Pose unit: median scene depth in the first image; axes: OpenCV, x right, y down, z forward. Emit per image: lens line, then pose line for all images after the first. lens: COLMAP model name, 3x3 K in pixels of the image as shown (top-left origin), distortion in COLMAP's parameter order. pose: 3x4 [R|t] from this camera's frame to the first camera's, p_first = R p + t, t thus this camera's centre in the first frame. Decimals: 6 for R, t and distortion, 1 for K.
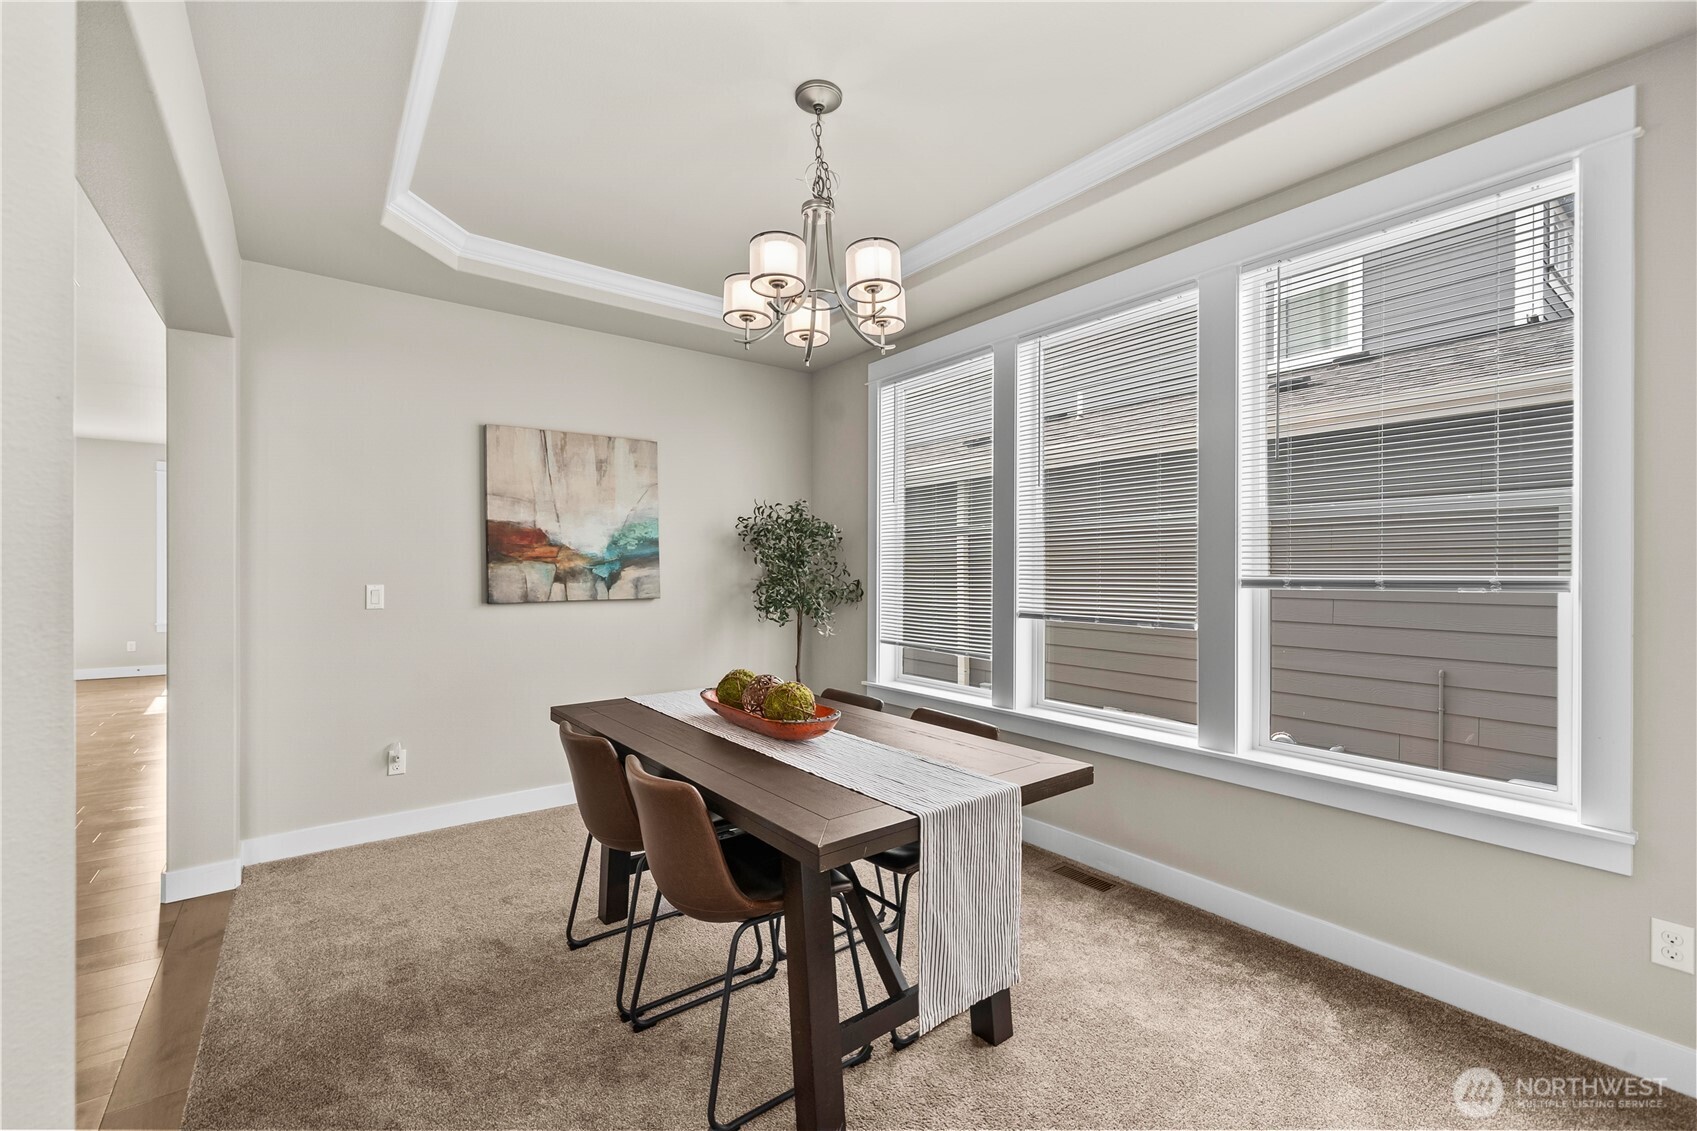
lens RADIAL K [[684.1, 0, 836.6], [0, 684.1, 562.4], [0, 0, 1]] dist [-0.000398, -0.000443]
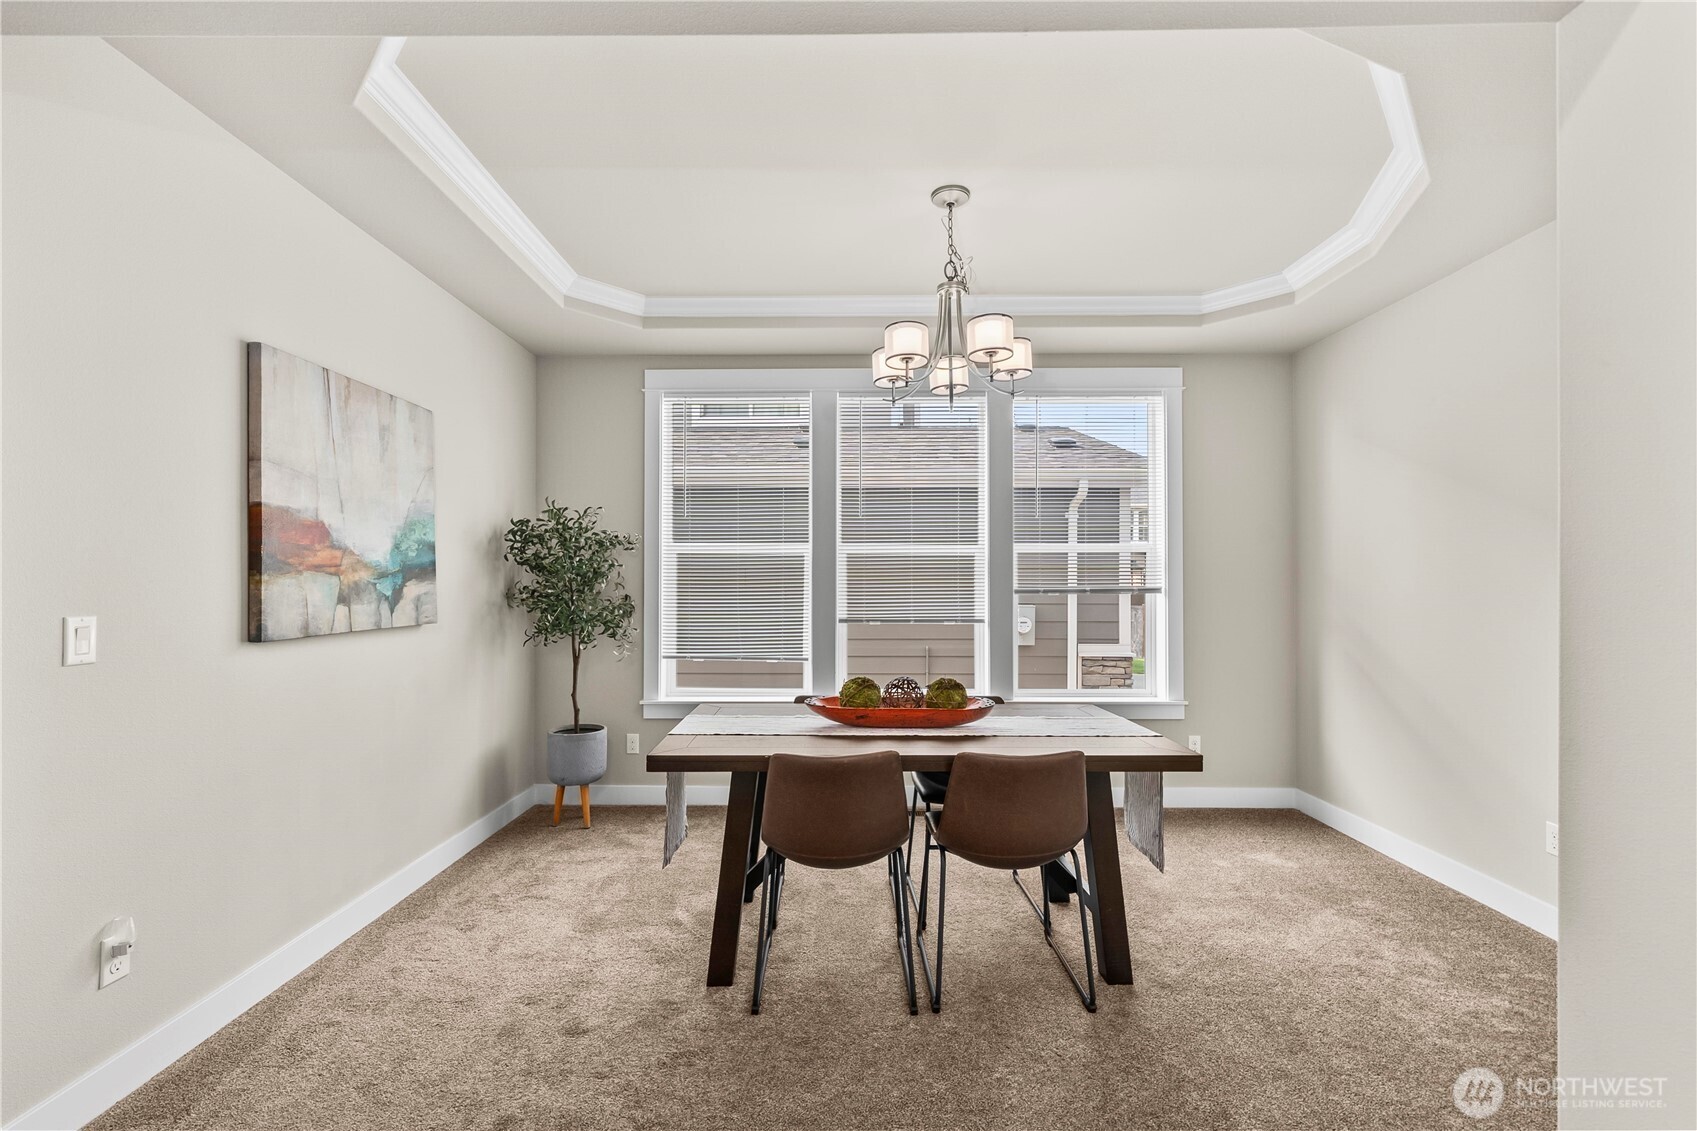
lens RADIAL K [[684.1, 0, 836.4], [0, 684.1, 571.2], [0, 0, 1]] dist [-0.000398, -0.000443]
pose [[0.634865, 0.010988, 0.772545, -0.598279], [-0.006015, 0.999939, -0.009280, 0.000664], [-0.772600, 0.001245, 0.634892, 0.210789]]
